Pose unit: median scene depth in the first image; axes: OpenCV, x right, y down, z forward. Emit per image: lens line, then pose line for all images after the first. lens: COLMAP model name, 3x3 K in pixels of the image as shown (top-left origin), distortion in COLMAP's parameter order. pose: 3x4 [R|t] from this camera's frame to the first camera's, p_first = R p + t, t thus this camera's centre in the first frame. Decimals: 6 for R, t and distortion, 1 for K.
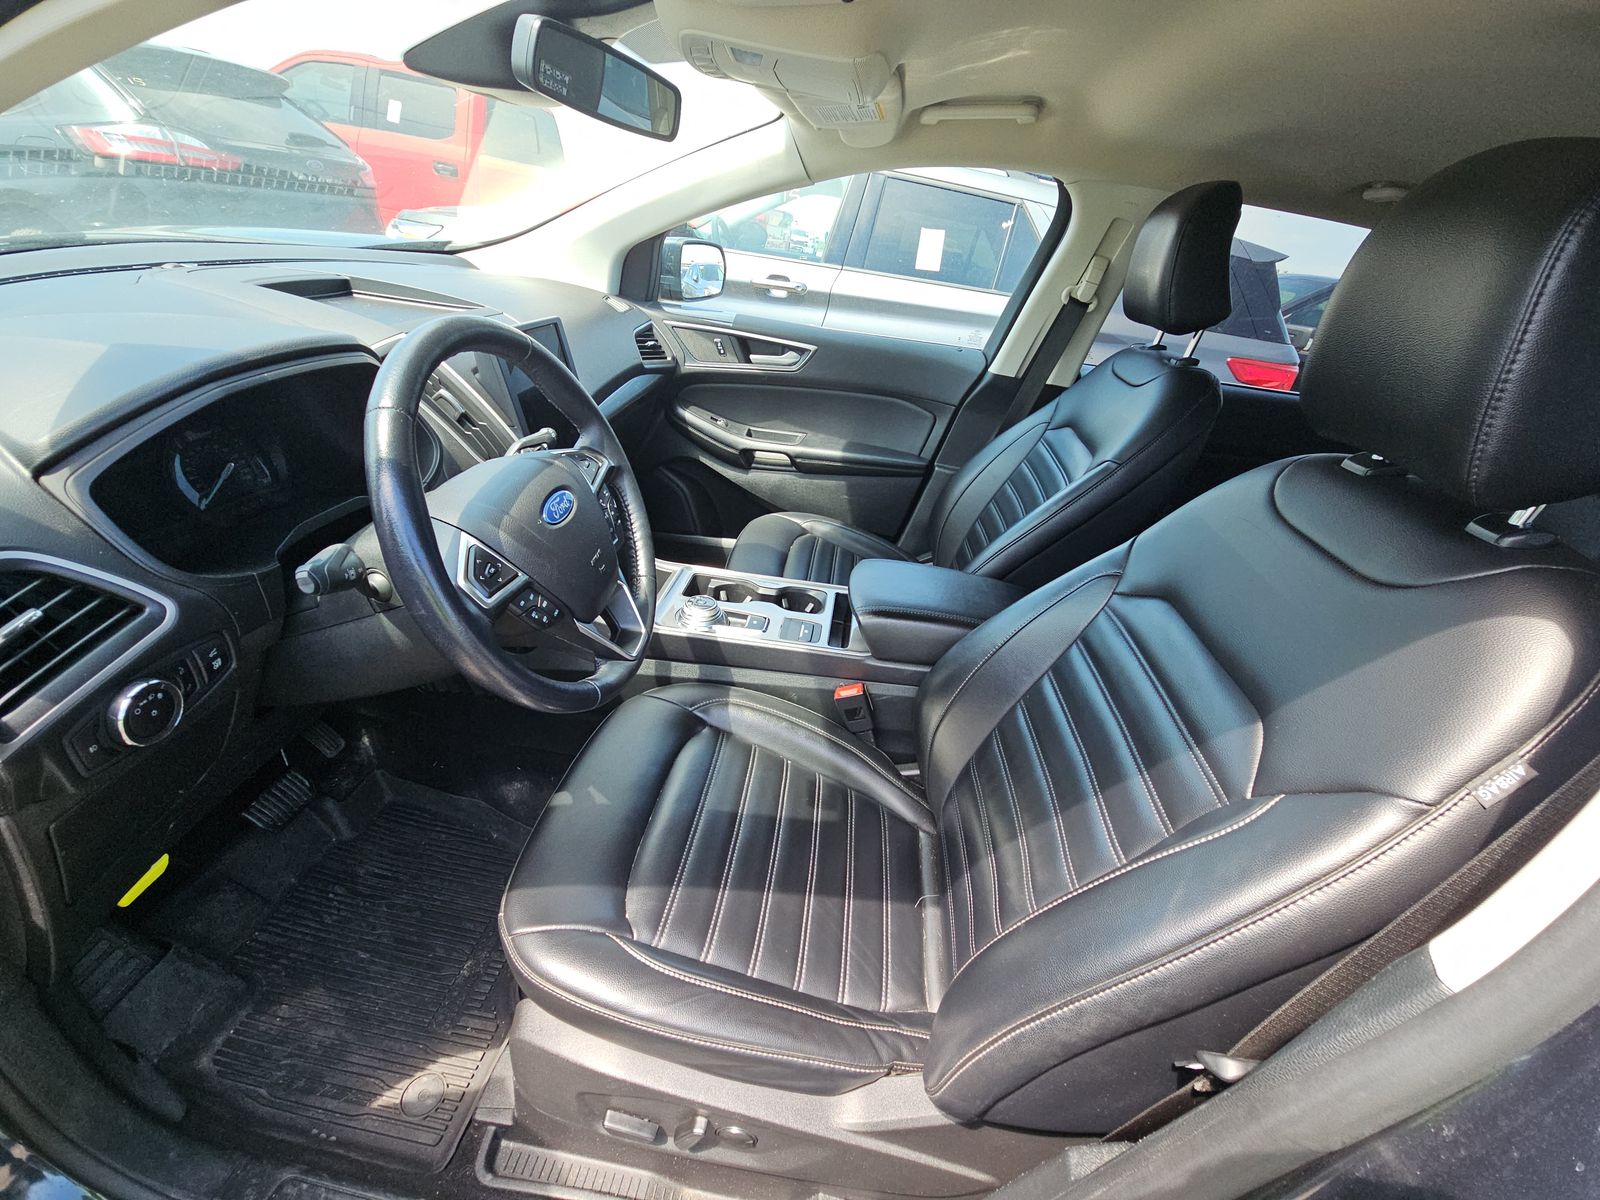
lens RADIAL K [[650.1, 0, 803.7], [0, 650.1, 600.3], [0, 0, 1]] dist [0.020463, -0.012918]
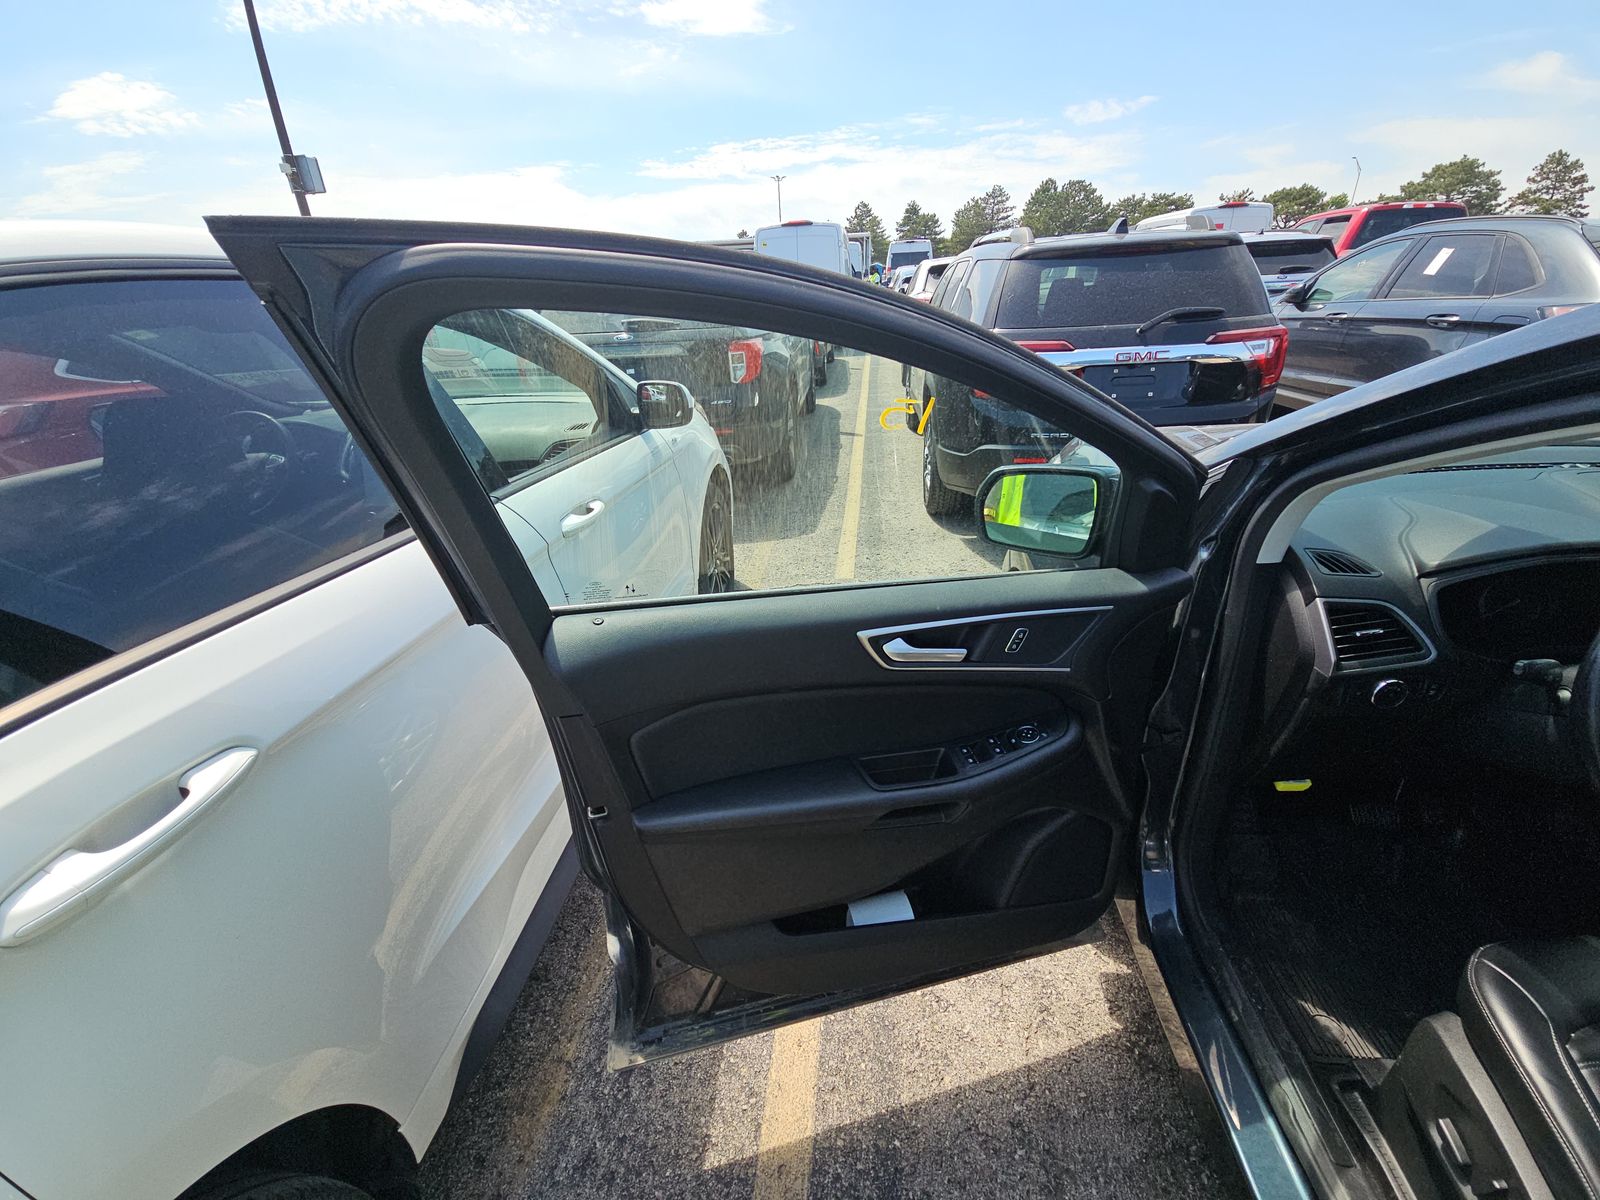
lens RADIAL K [[650.1, 0, 803.7], [0, 650.1, 600.3], [0, 0, 1]] dist [0.020463, -0.012918]
pose [[0.011253, 0.290792, -0.956720, 0.755966], [-0.454600, 0.853674, 0.254125, 0.215914], [0.890624, 0.432066, 0.141800, -0.930427]]
